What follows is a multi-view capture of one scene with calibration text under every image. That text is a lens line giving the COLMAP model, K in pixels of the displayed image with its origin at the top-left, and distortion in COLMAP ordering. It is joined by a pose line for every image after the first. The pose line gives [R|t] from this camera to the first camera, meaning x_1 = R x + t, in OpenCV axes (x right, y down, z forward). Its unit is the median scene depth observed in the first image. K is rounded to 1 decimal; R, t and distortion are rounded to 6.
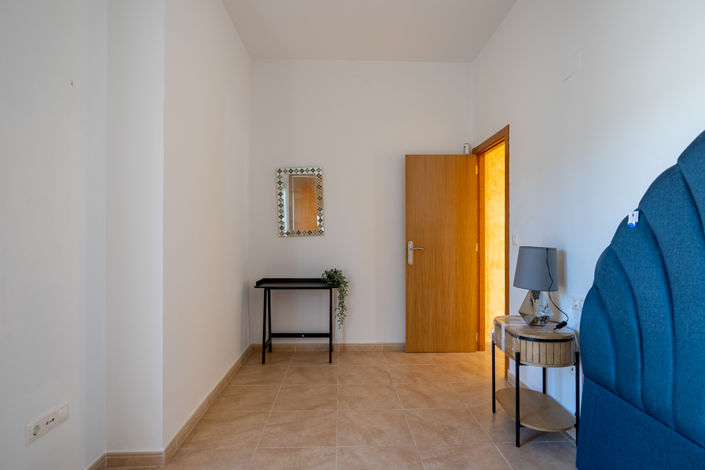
lens RADIAL K [[386.2, 0, 354.1], [0, 386.2, 234.5], [0, 0, 1]] dist [-0.002223, -0.002091]
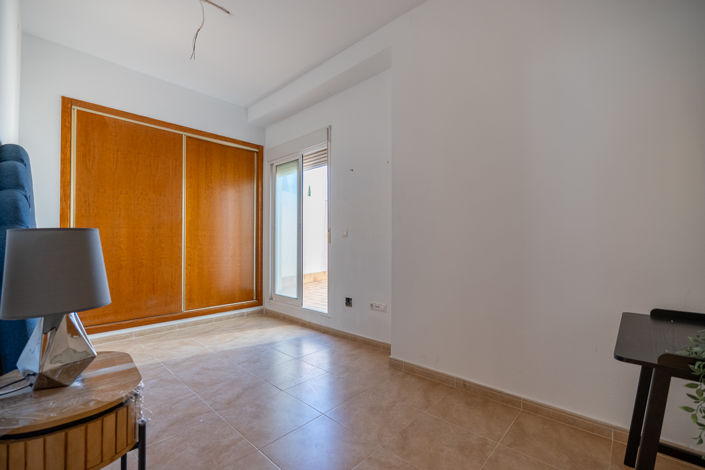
lens RADIAL K [[309.6, 0, 356.8], [0, 309.6, 236.2], [0, 0, 1]] dist [-0.008972, 0.001820]
pose [[-0.702727, -0.010288, -0.711385, 0.488337], [0.001769, 0.999867, -0.016208, 0.046649], [0.711457, -0.012648, -0.702616, 1.577875]]
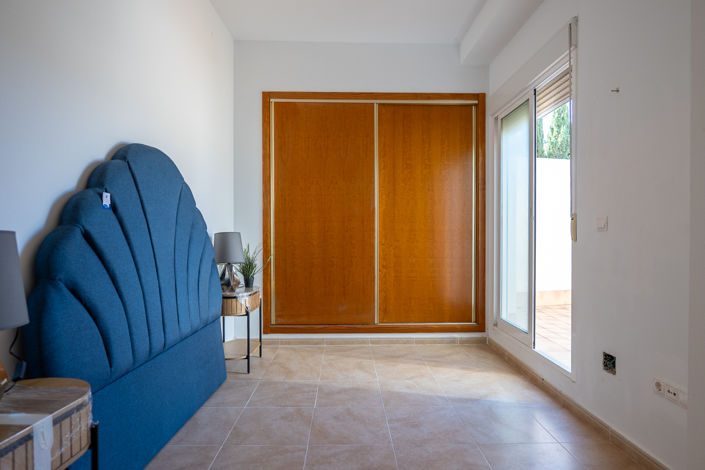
lens RADIAL K [[386.2, 0, 350.7], [0, 386.2, 235.8], [0, 0, 1]] dist [-0.002223, -0.002091]
pose [[-0.999909, 0.001438, 0.013380, 0.051006], [0.001476, 0.999995, 0.002791, 0.036054], [-0.013376, 0.002811, -0.999907, 1.415619]]
